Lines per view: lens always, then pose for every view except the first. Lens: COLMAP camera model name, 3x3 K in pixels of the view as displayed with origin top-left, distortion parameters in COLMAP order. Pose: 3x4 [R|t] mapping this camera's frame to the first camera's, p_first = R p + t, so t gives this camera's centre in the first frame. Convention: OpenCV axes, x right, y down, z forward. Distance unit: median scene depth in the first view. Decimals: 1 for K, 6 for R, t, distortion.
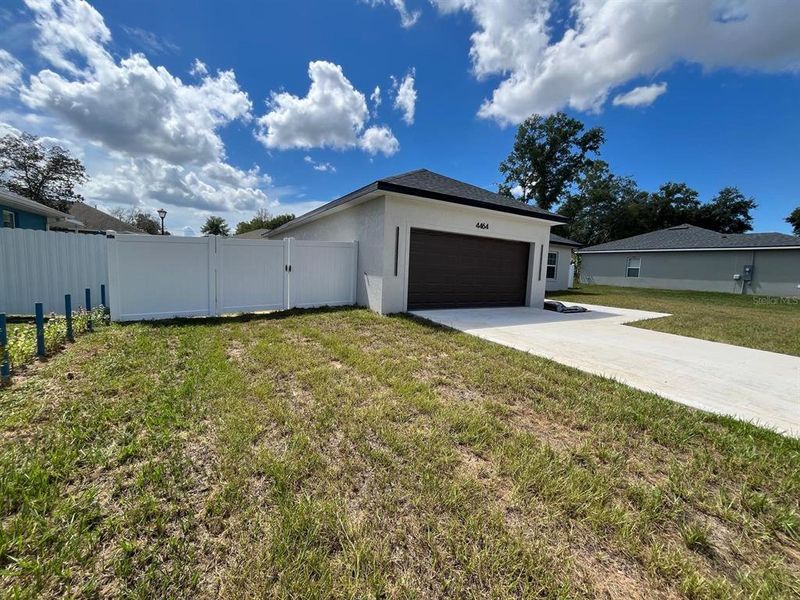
lens RADIAL K [[325.8, 0, 389.5], [0, 325.8, 297.3], [0, 0, 1]] dist [-0.017802, 0.000056]
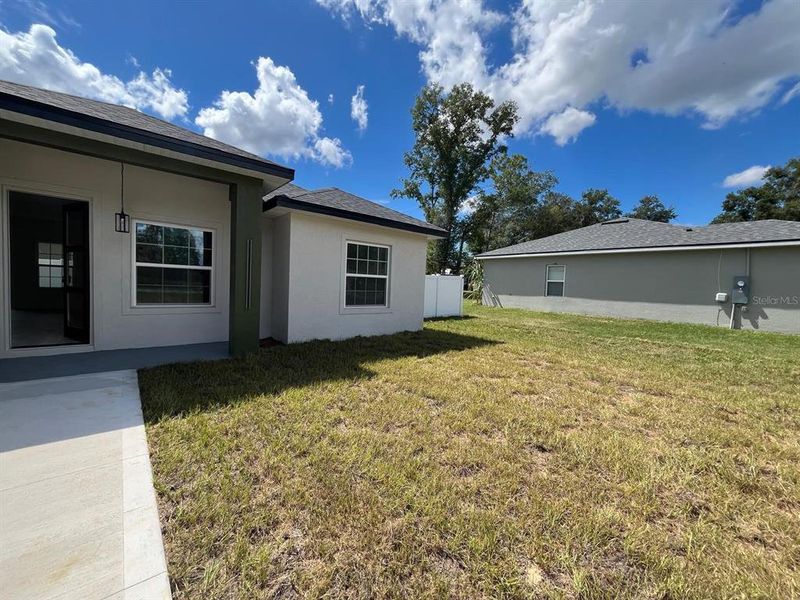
lens RADIAL K [[324.1, 0, 403.4], [0, 324.1, 298.0], [0, 0, 1]] dist [-0.001880, -0.000607]
pose [[0.982623, -0.009810, 0.185353, 0.197788], [0.017596, 0.999028, -0.040408, -0.021321], [-0.184777, 0.042967, 0.981841, 0.238788]]
